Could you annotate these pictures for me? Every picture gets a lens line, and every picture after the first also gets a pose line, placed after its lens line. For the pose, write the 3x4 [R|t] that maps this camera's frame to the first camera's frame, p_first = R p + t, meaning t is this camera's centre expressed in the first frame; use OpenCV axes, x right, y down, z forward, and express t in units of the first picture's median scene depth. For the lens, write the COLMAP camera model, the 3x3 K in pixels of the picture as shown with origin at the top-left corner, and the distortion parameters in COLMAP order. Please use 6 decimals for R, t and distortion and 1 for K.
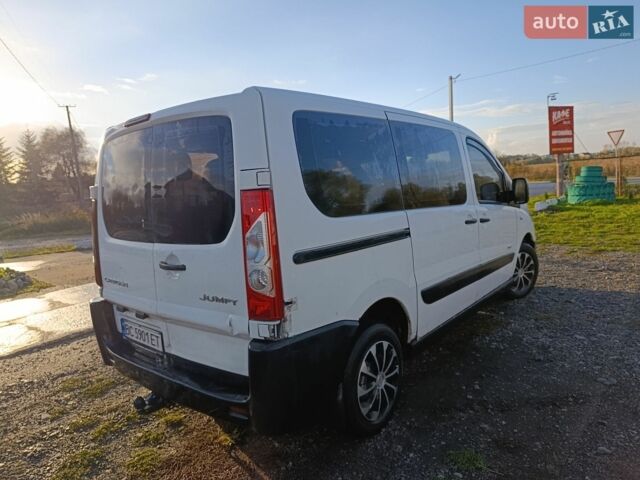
lens RADIAL K [[436.7, 0, 320.0], [0, 436.7, 240.0], [0, 0, 1]] dist [0.044394, -0.067791]
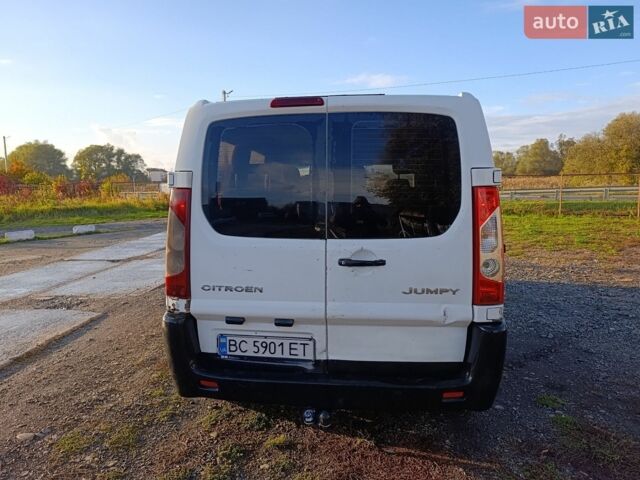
lens RADIAL K [[436.7, 0, 320.0], [0, 436.7, 240.0], [0, 0, 1]] dist [0.044394, -0.067791]
pose [[0.837121, -0.007642, 0.546965, -0.789727], [0.021384, 0.999595, -0.018761, 0.022998], [-0.546600, 0.027402, 0.836945, 0.216154]]
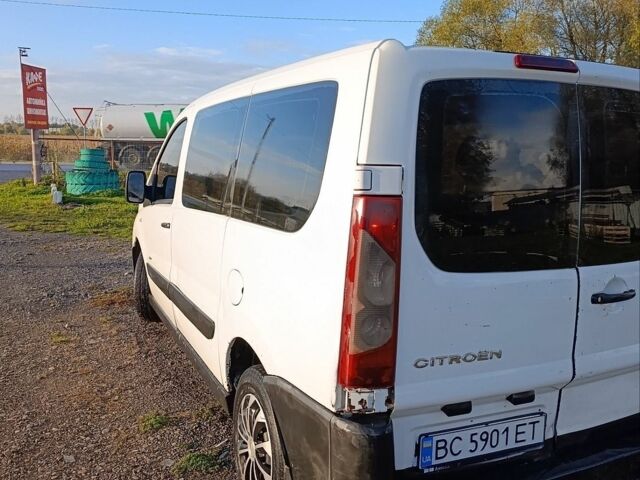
lens RADIAL K [[576.8, 0, 311.9], [0, 576.8, 237.8], [0, 0, 1]] dist [0.075834, -0.138284]
pose [[0.427099, -0.061081, 0.902140, -1.154931], [0.064017, 0.997255, 0.037213, -0.081523], [-0.901936, 0.041859, 0.429836, 0.873068]]
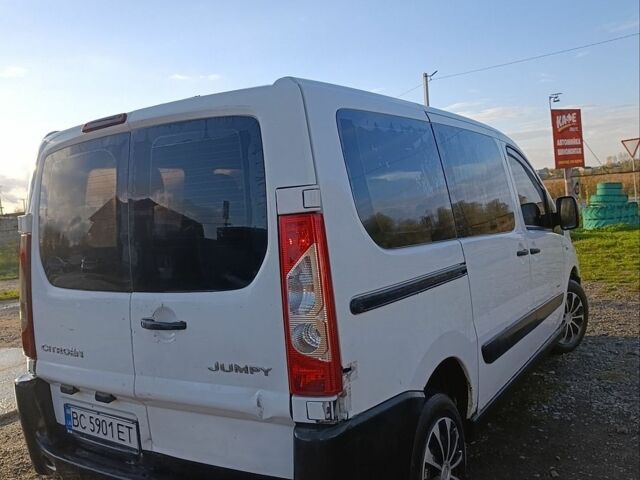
lens RADIAL K [[576.8, 0, 311.9], [0, 576.8, 237.8], [0, 0, 1]] dist [0.075834, -0.138284]
pose [[0.994925, -0.020705, 0.098466, -0.158606], [0.028436, 0.996565, -0.077773, 0.000360], [-0.096517, 0.080178, 0.992097, 0.030241]]
